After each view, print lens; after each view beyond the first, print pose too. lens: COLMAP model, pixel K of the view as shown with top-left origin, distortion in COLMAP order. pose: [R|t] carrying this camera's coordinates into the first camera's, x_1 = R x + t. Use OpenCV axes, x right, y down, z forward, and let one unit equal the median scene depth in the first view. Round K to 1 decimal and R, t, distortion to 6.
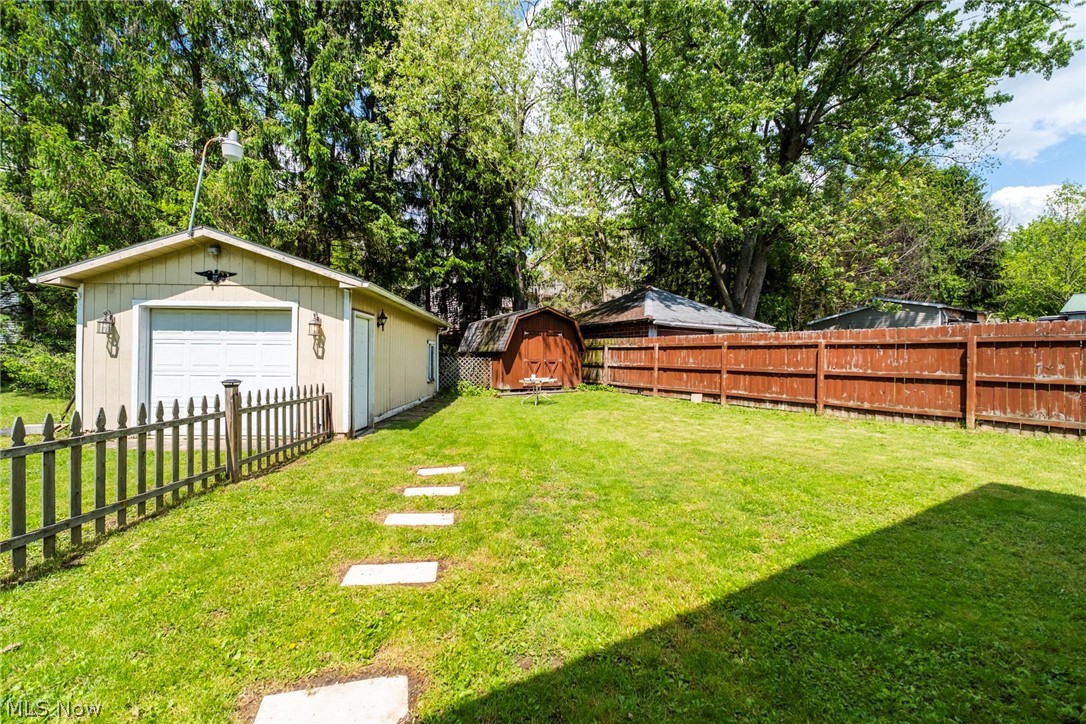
lens RADIAL K [[461.8, 0, 543.0], [0, 461.8, 362.0], [0, 0, 1]] dist [-0.000714, -0.000069]
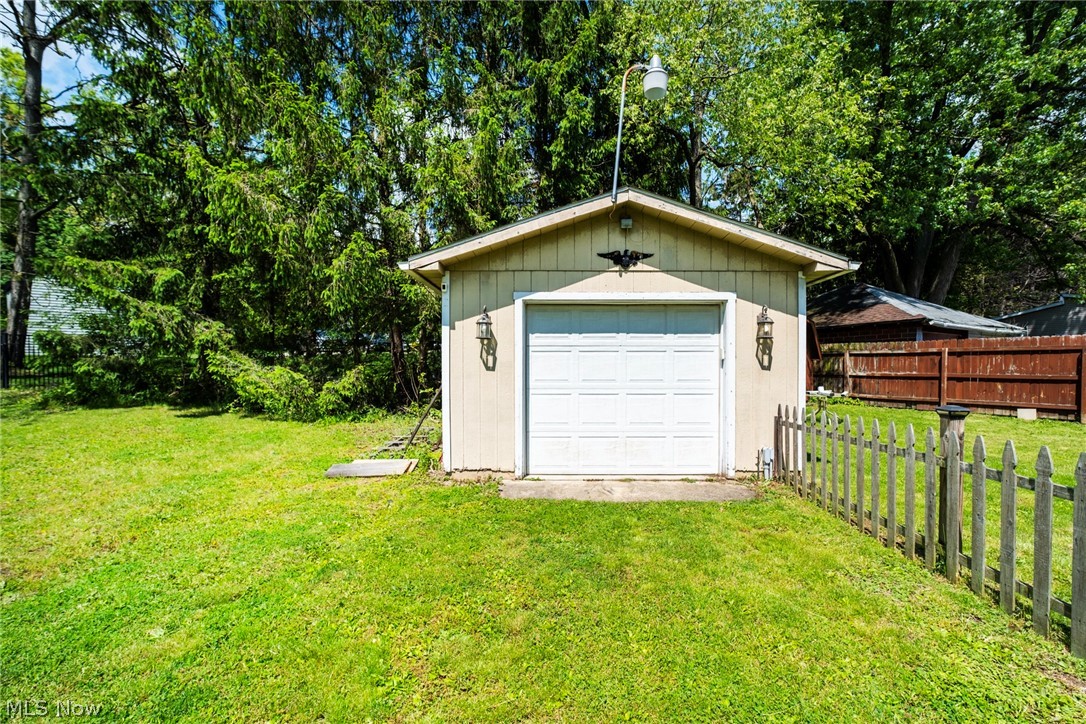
lens RADIAL K [[460.9, 0, 542.9], [0, 460.9, 366.3], [0, 0, 1]] dist [-0.002243, 0.000289]
pose [[0.999498, -0.008286, -0.030574, -0.812953], [0.007995, 0.999922, -0.009633, -0.008717], [0.030651, 0.009384, 0.999486, 0.262473]]
